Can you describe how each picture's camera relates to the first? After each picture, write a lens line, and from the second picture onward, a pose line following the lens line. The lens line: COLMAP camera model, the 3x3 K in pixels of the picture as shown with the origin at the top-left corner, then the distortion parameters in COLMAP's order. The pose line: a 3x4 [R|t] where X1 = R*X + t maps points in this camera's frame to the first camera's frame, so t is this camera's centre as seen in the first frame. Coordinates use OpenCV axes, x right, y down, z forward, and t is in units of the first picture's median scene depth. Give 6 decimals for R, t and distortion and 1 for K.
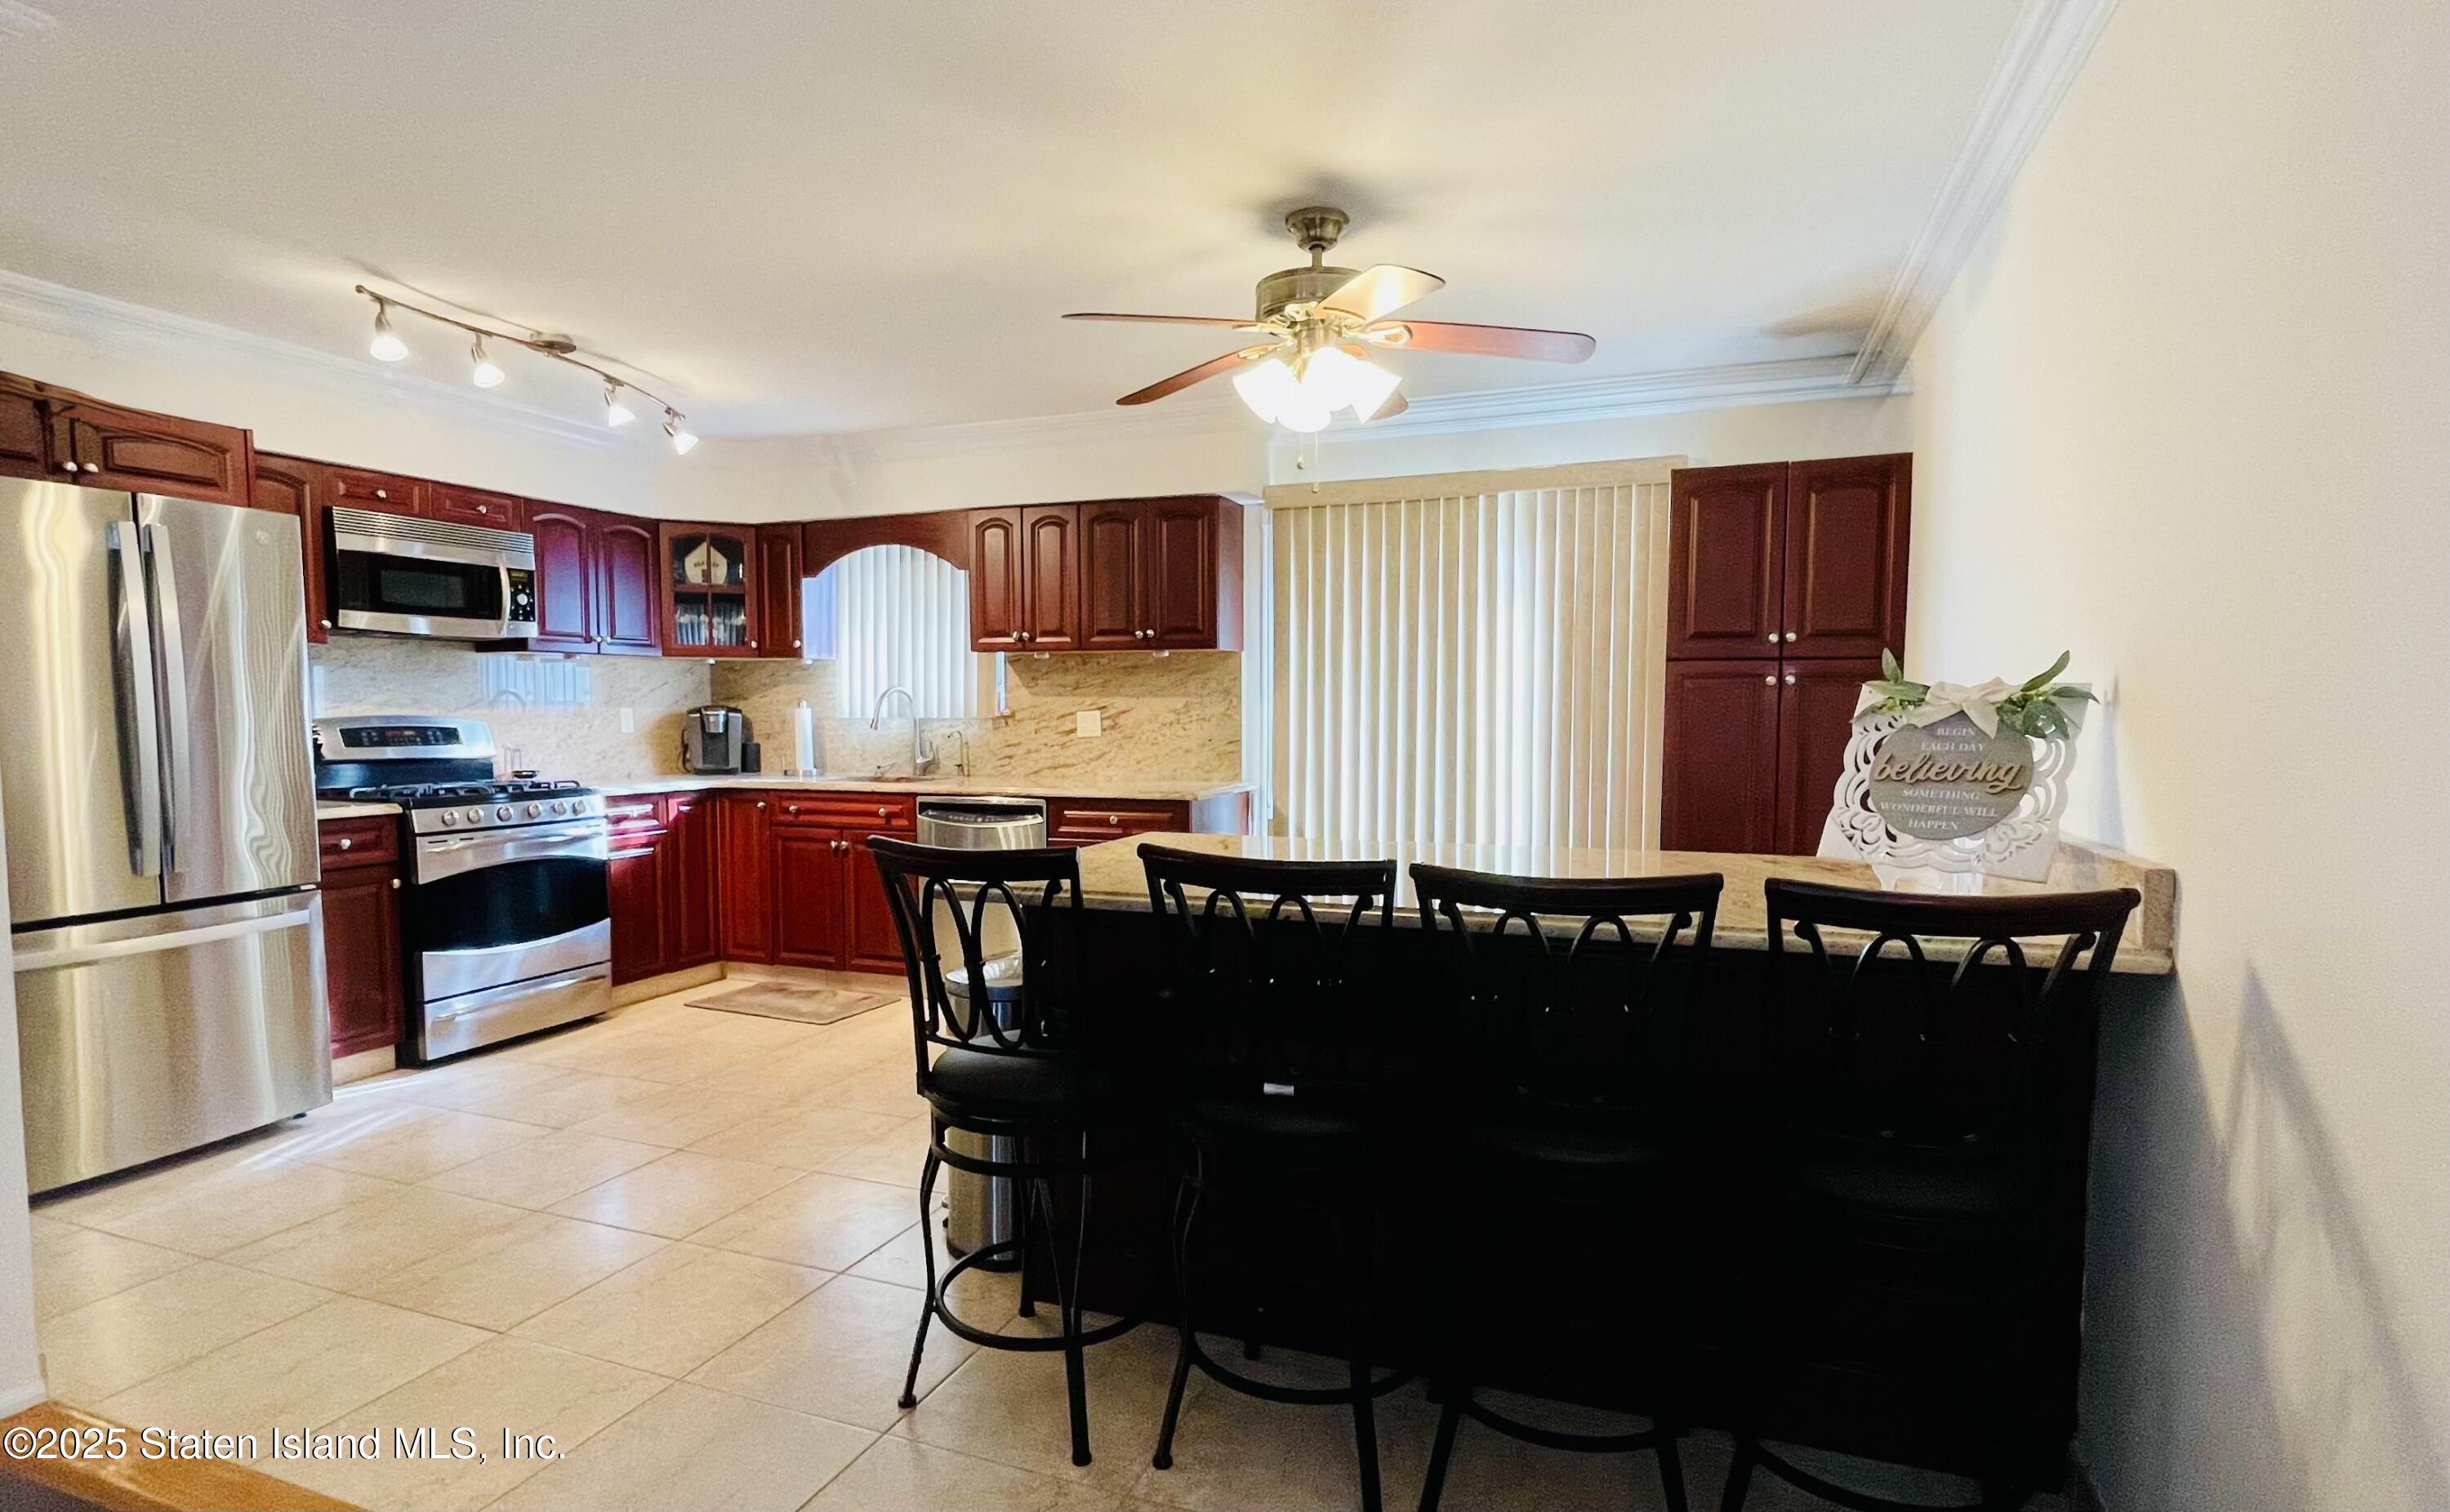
lens RADIAL K [[1207.1, 0, 1229.1], [0, 1207.1, 806.6], [0, 0, 1]] dist [-0.001211, 0.009231]
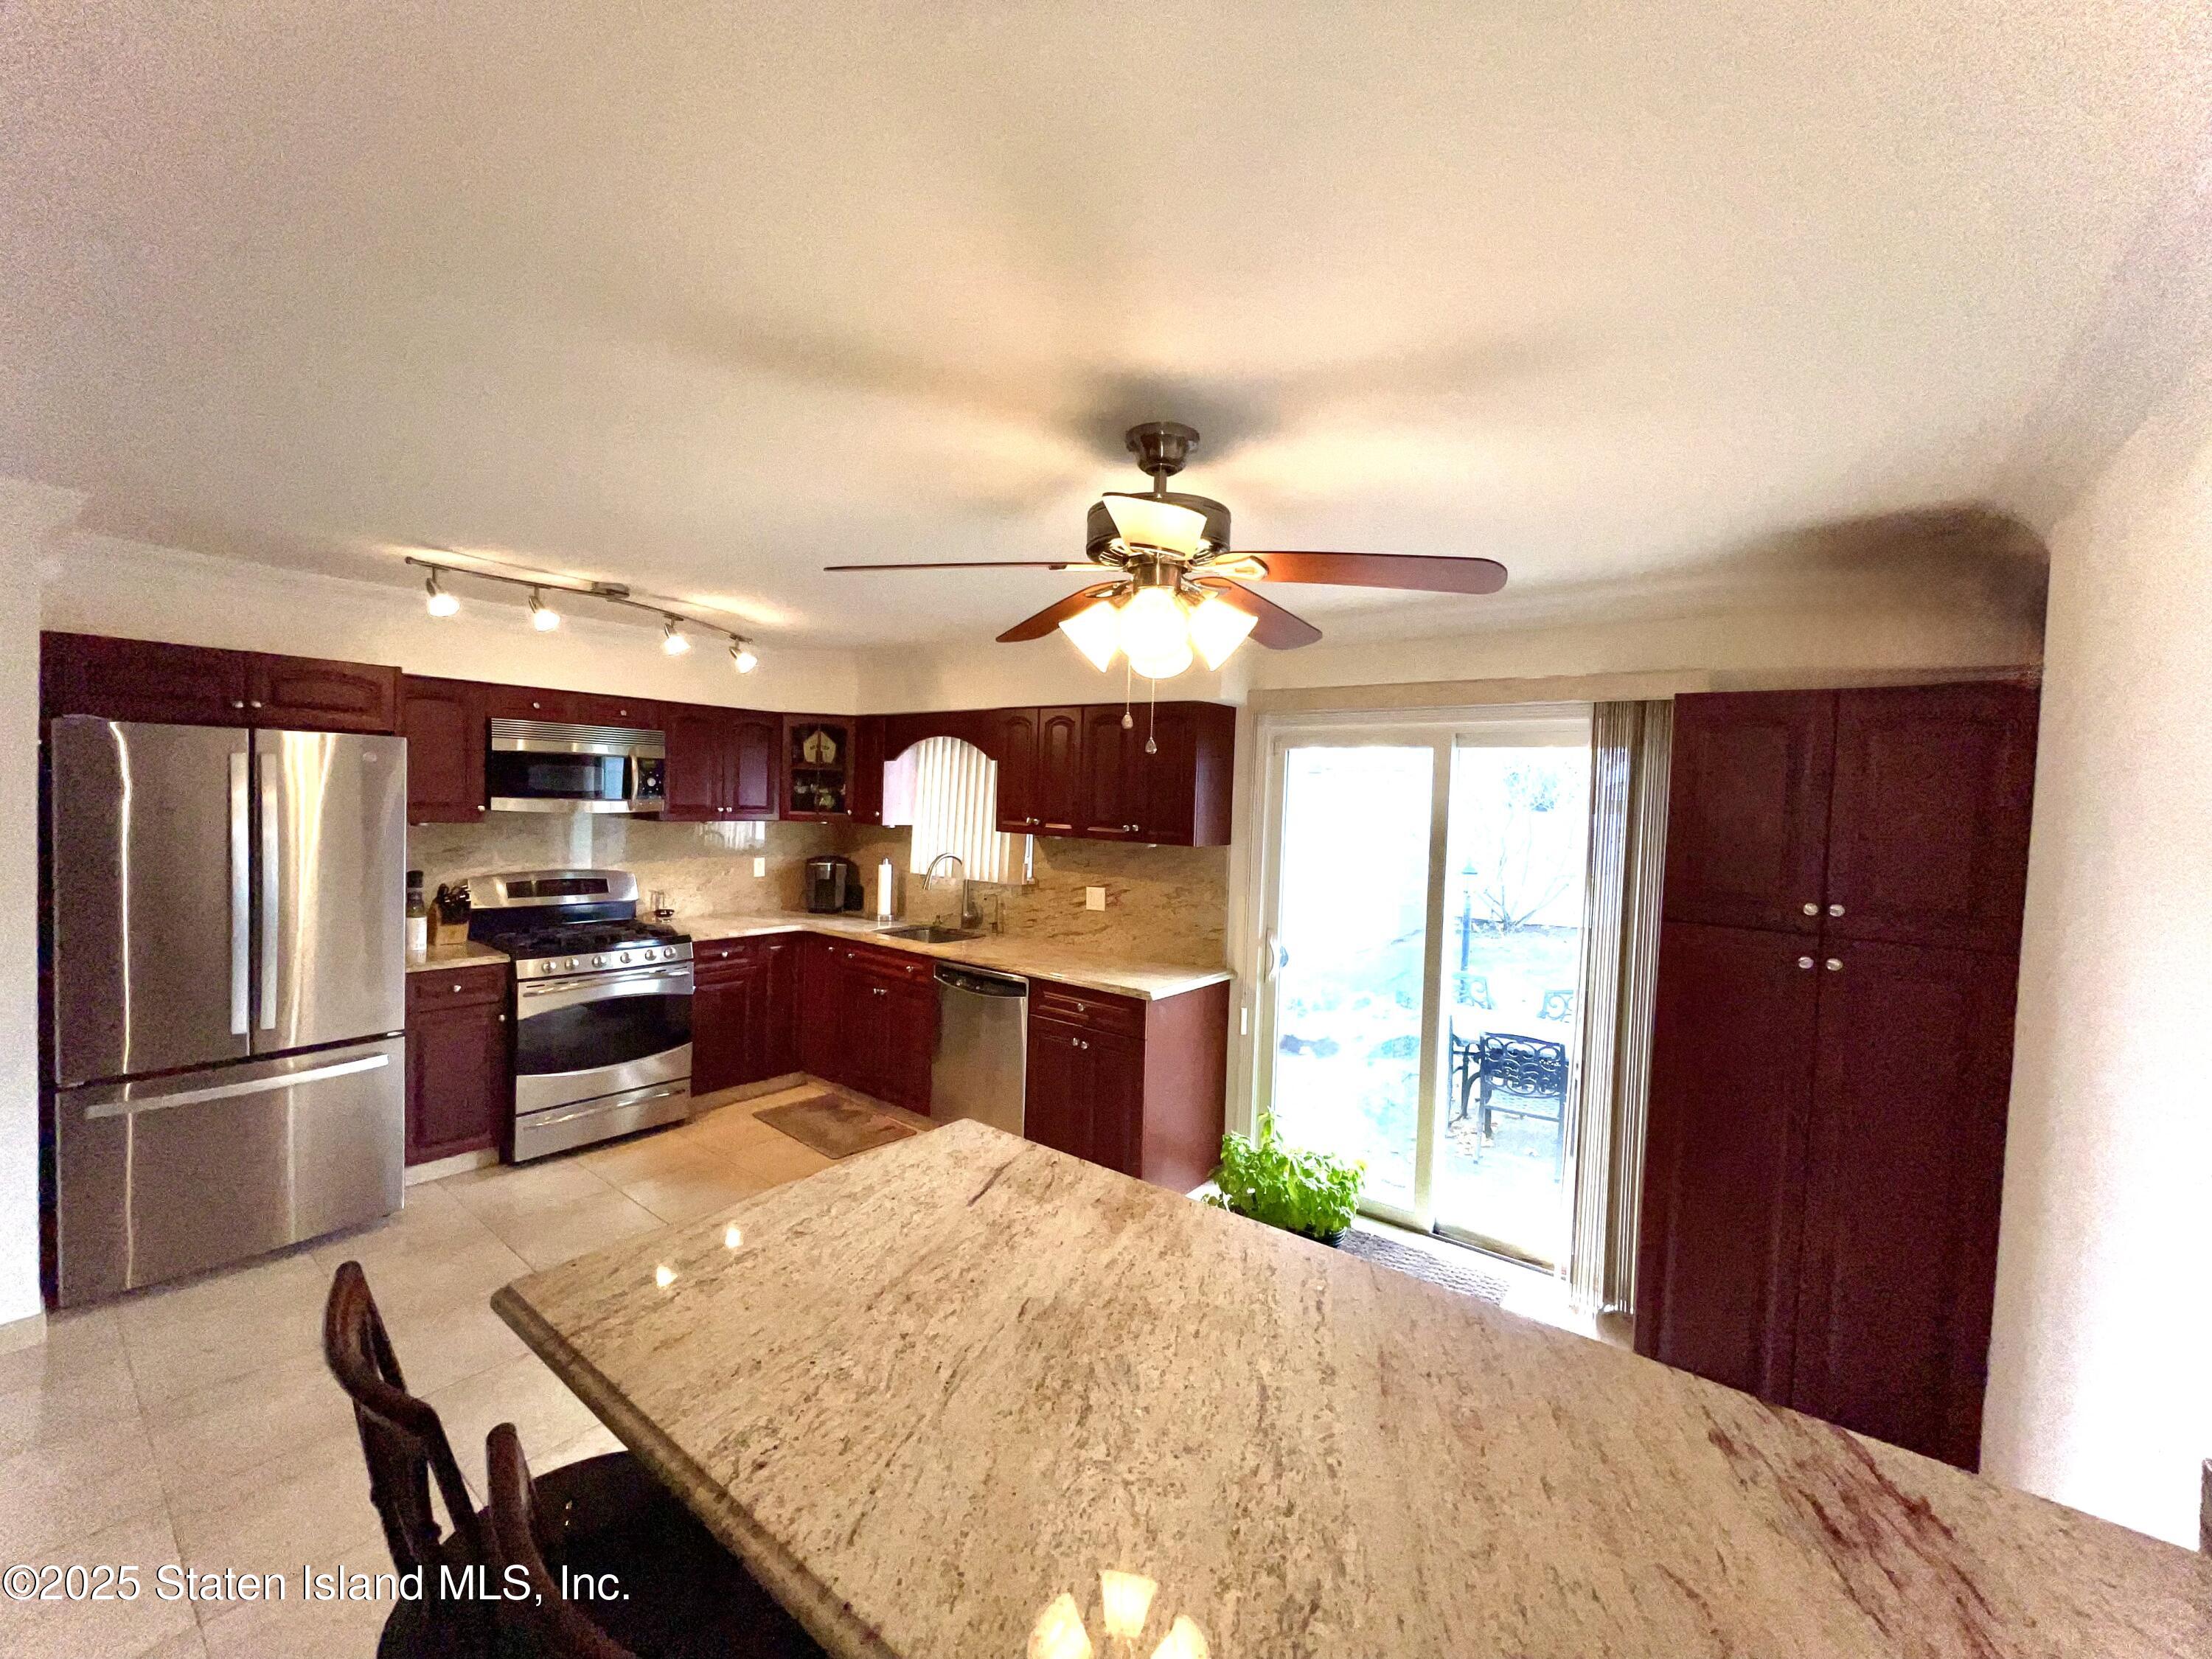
lens RADIAL K [[885.0, 0, 1106.0], [0, 885.0, 829.5], [0, 0, 1]] dist [0.009361, 0.000304]
pose [[0.957032, 0.044813, -0.286499, 0.131219], [-0.058899, 0.997432, -0.040735, -0.105924], [0.283938, 0.055859, 0.957214, 0.234369]]
